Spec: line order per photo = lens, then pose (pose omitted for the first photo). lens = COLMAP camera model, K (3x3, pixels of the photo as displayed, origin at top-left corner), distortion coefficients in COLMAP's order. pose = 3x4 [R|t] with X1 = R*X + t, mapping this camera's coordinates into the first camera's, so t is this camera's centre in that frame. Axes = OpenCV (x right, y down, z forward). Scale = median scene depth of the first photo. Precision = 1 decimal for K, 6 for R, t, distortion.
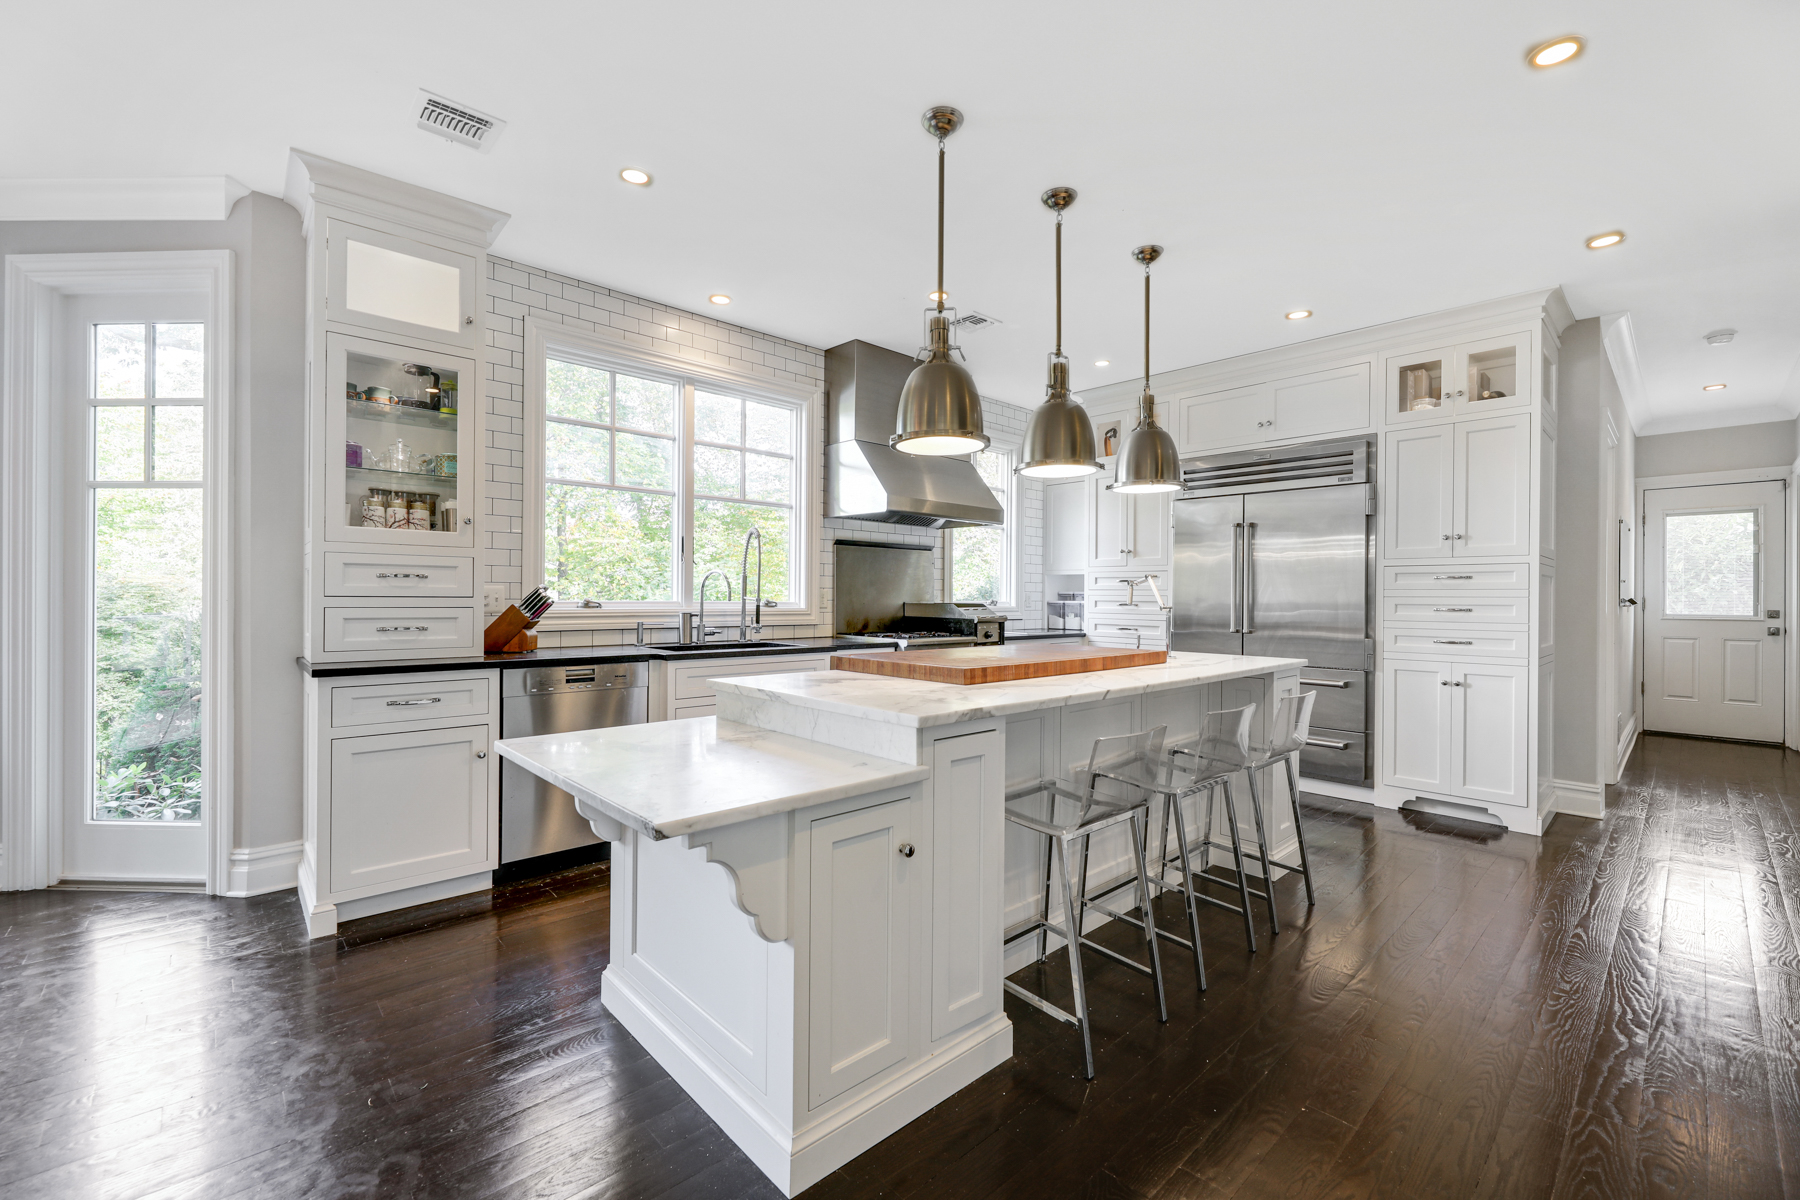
lens RADIAL K [[751.0, 0, 895.2], [0, 751.0, 596.9], [0, 0, 1]] dist [0.000032, -0.000123]
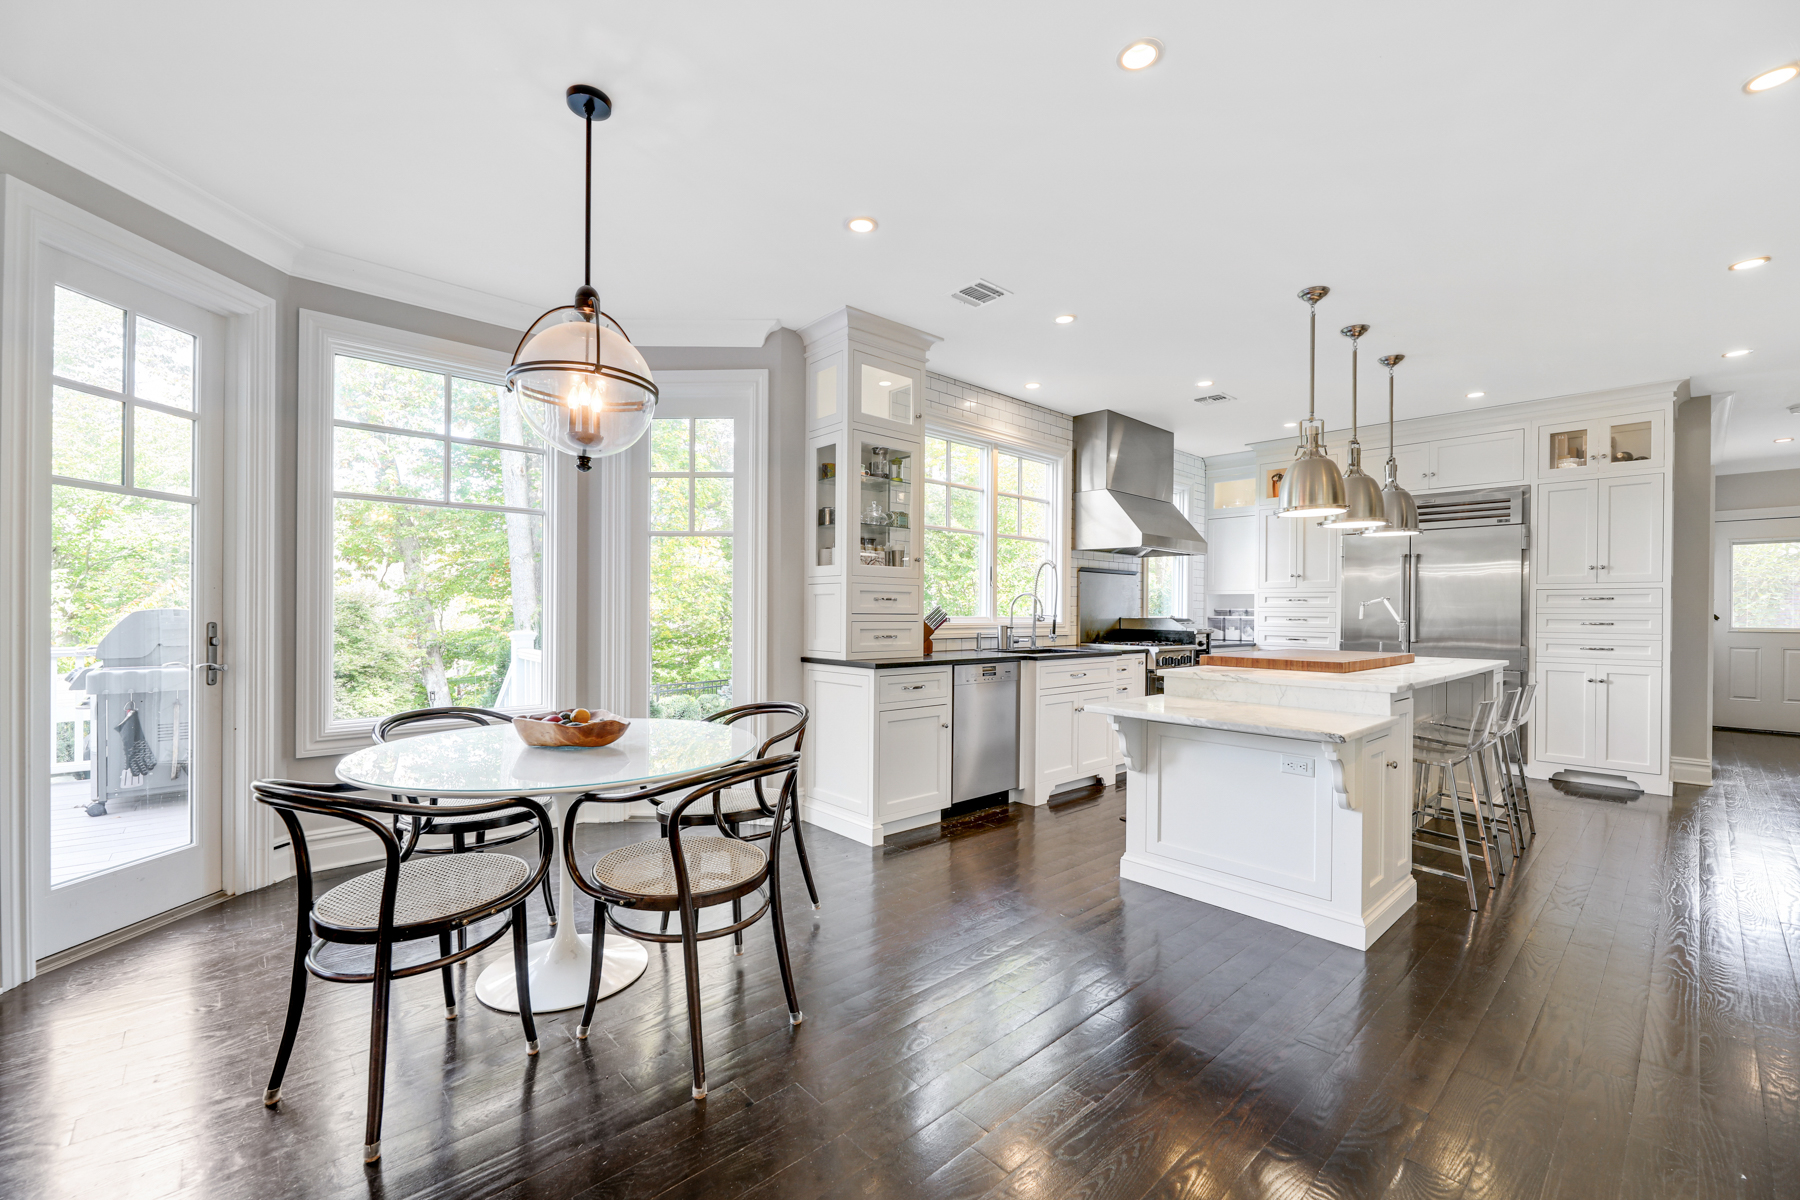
lens RADIAL K [[722.3, 0, 917.1], [0, 722.3, 613.2], [0, 0, 1]] dist [-0.001223, -0.000447]
pose [[0.999932, 0.000195, -0.011625, -0.387212], [-0.000170, 0.999998, 0.002133, -0.003098], [0.011626, -0.002131, 0.999930, -0.237982]]
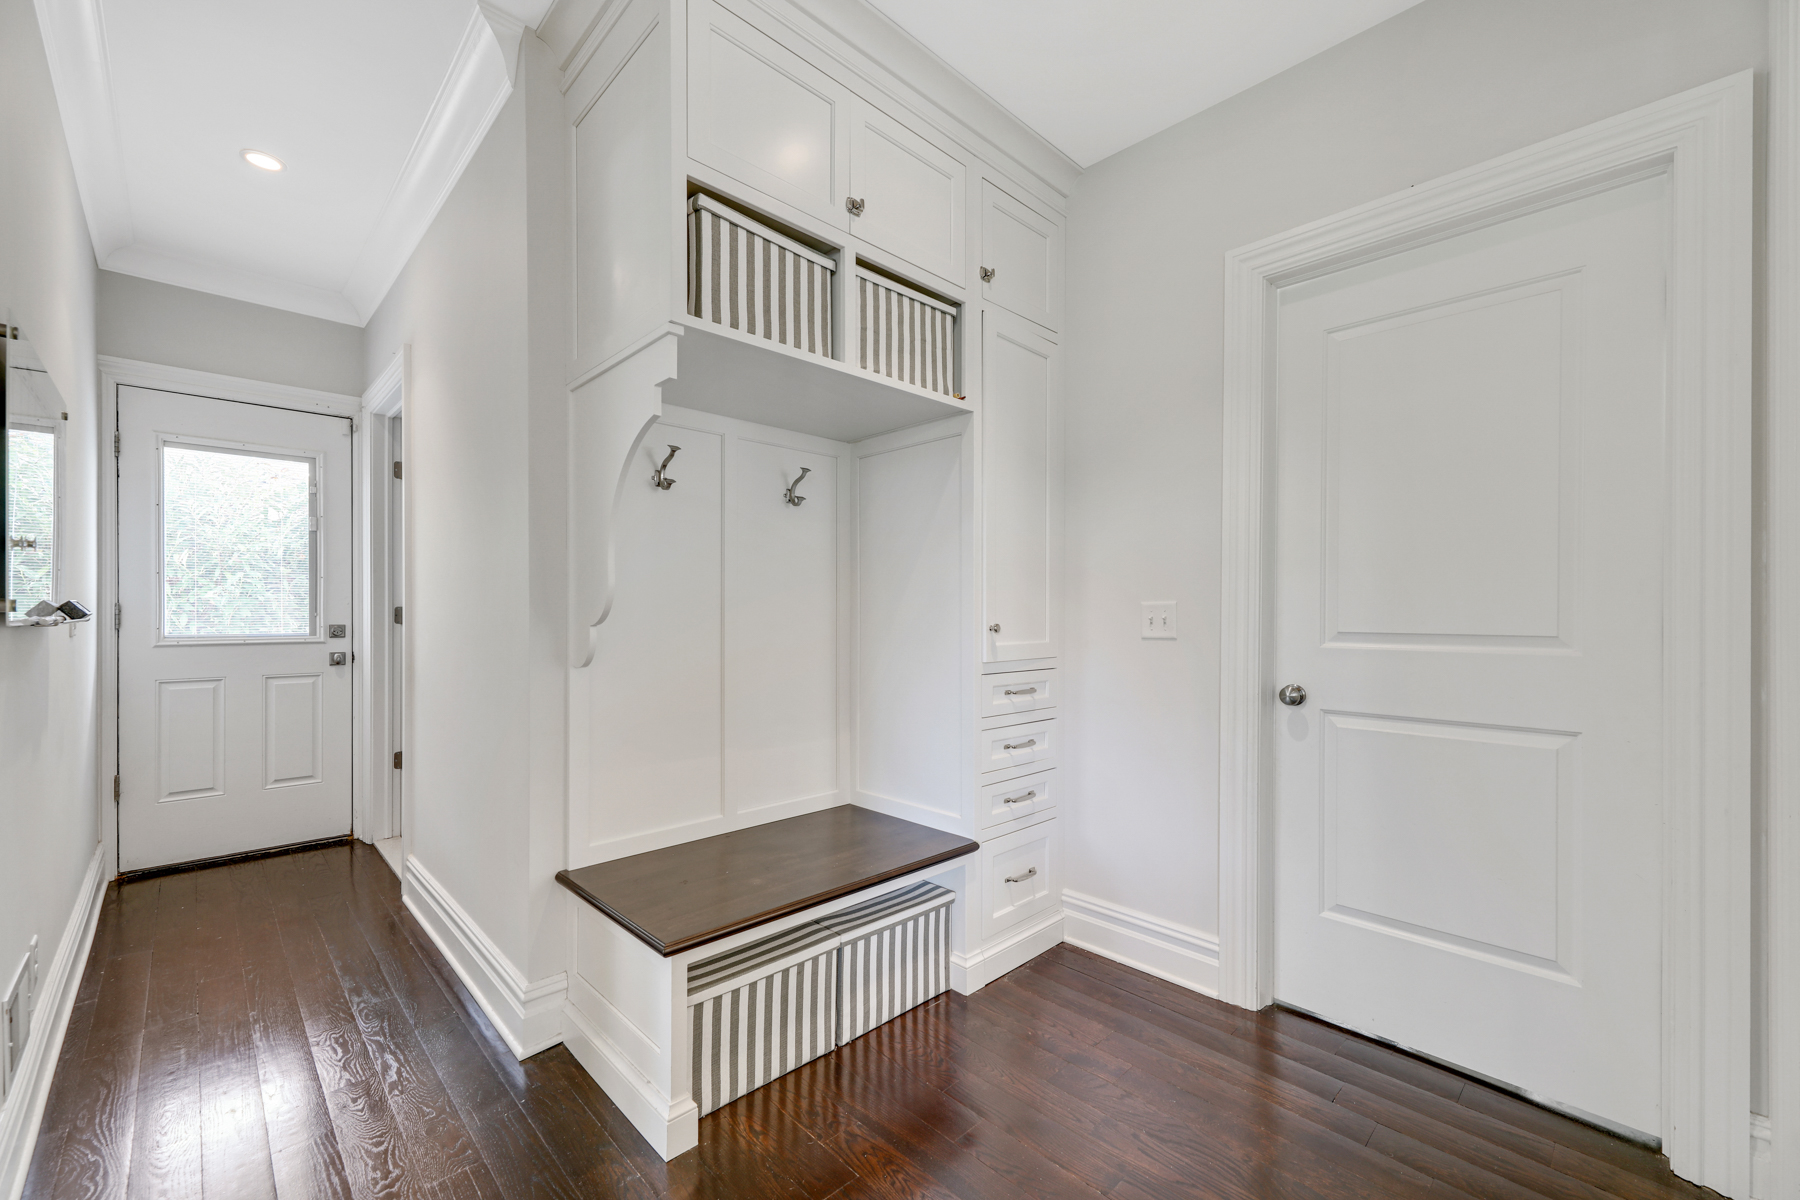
lens RADIAL K [[722.3, 0, 917.1], [0, 722.3, 613.2], [0, 0, 1]] dist [-0.001223, -0.000447]
pose [[-0.037022, -0.005772, 0.999298, 0.824931], [-0.000725, 0.999983, 0.005749, 0.006260], [-0.999314, -0.000512, -0.037026, 0.806479]]
